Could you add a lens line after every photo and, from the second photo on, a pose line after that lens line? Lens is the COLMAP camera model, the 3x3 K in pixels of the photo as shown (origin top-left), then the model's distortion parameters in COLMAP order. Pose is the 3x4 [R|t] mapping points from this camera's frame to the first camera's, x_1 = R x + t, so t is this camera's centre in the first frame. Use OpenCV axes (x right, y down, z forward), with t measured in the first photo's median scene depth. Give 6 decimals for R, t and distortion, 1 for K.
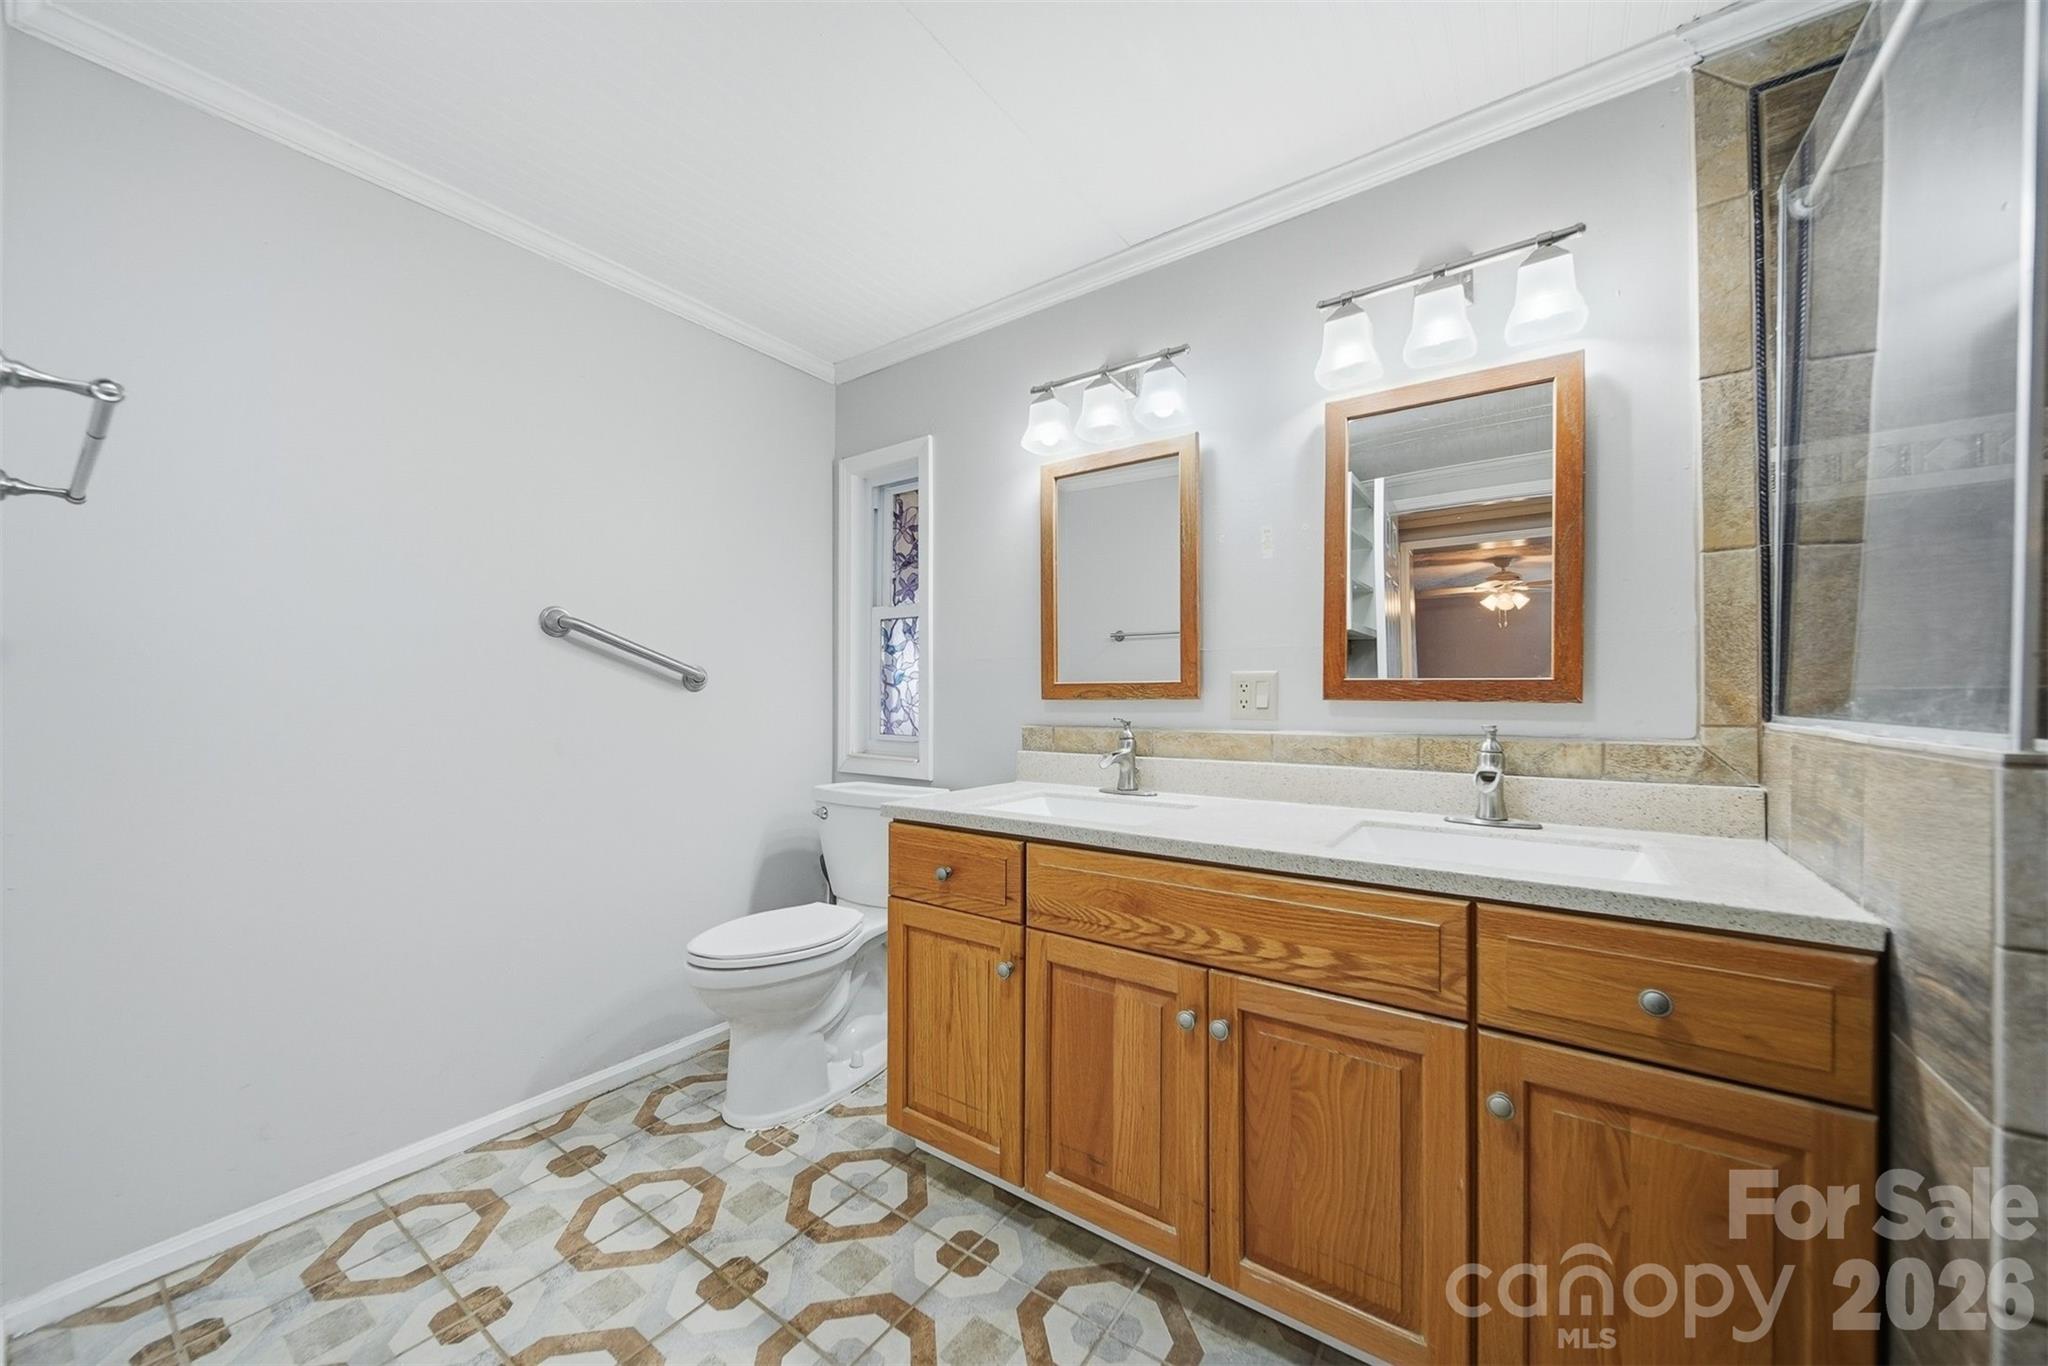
lens RADIAL K [[728.3, 0, 1022.1], [0, 728.3, 694.8], [0, 0, 1]] dist [-0.001630, -0.000049]
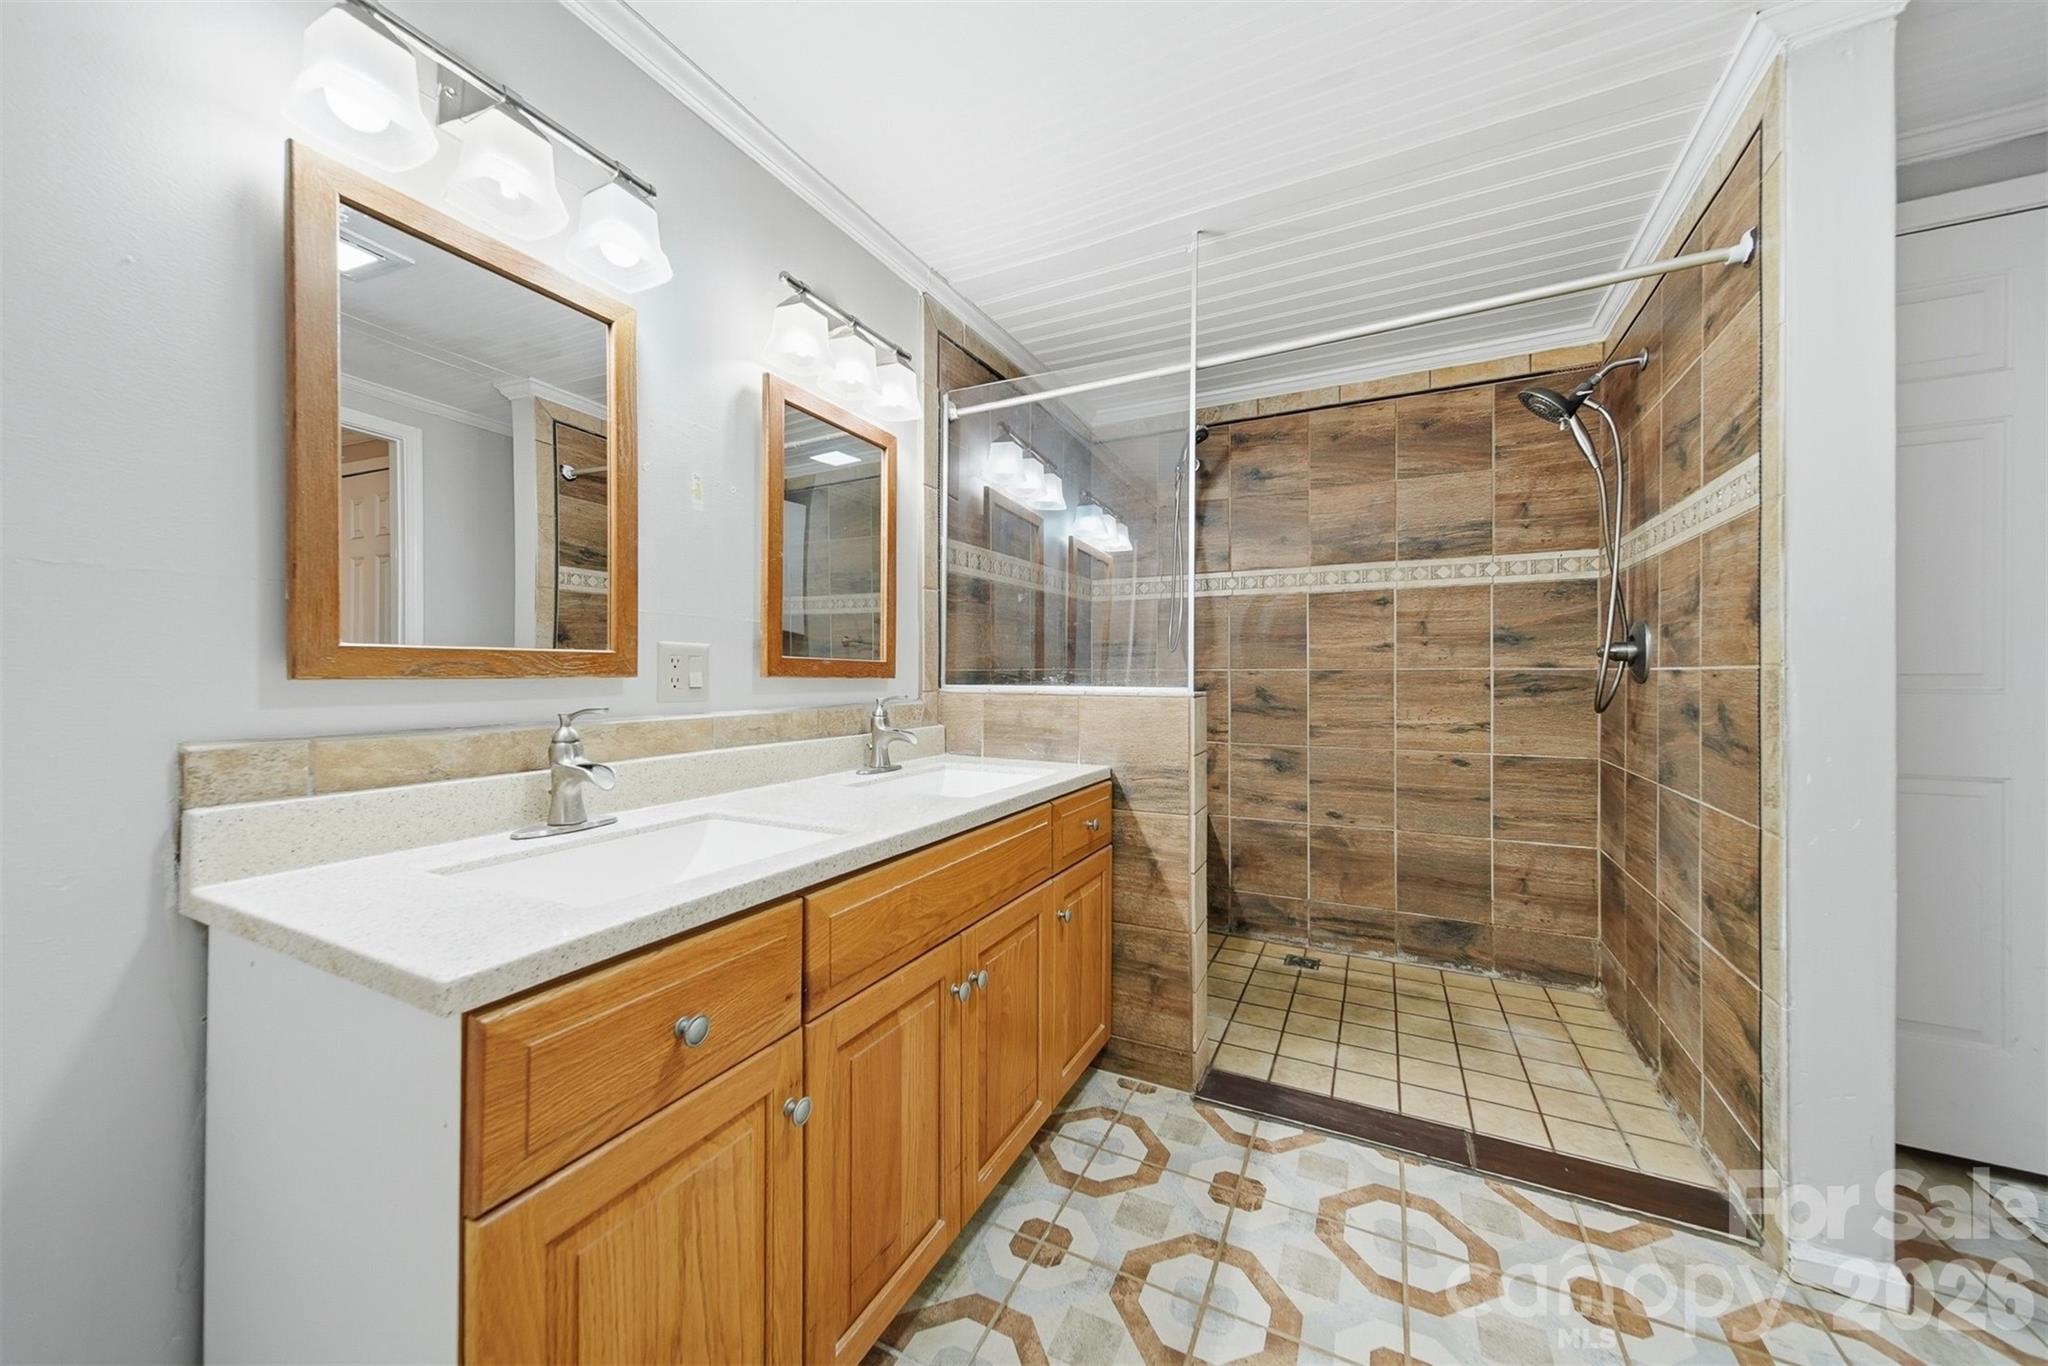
lens RADIAL K [[728.3, 0, 1018.9], [0, 728.3, 677.4], [0, 0, 1]] dist [-0.001630, -0.000049]
pose [[-0.144390, -0.002070, 0.989519, -0.619481], [-0.003539, 0.999992, 0.001576, 0.004493], [-0.989515, -0.003274, -0.144396, 0.840980]]
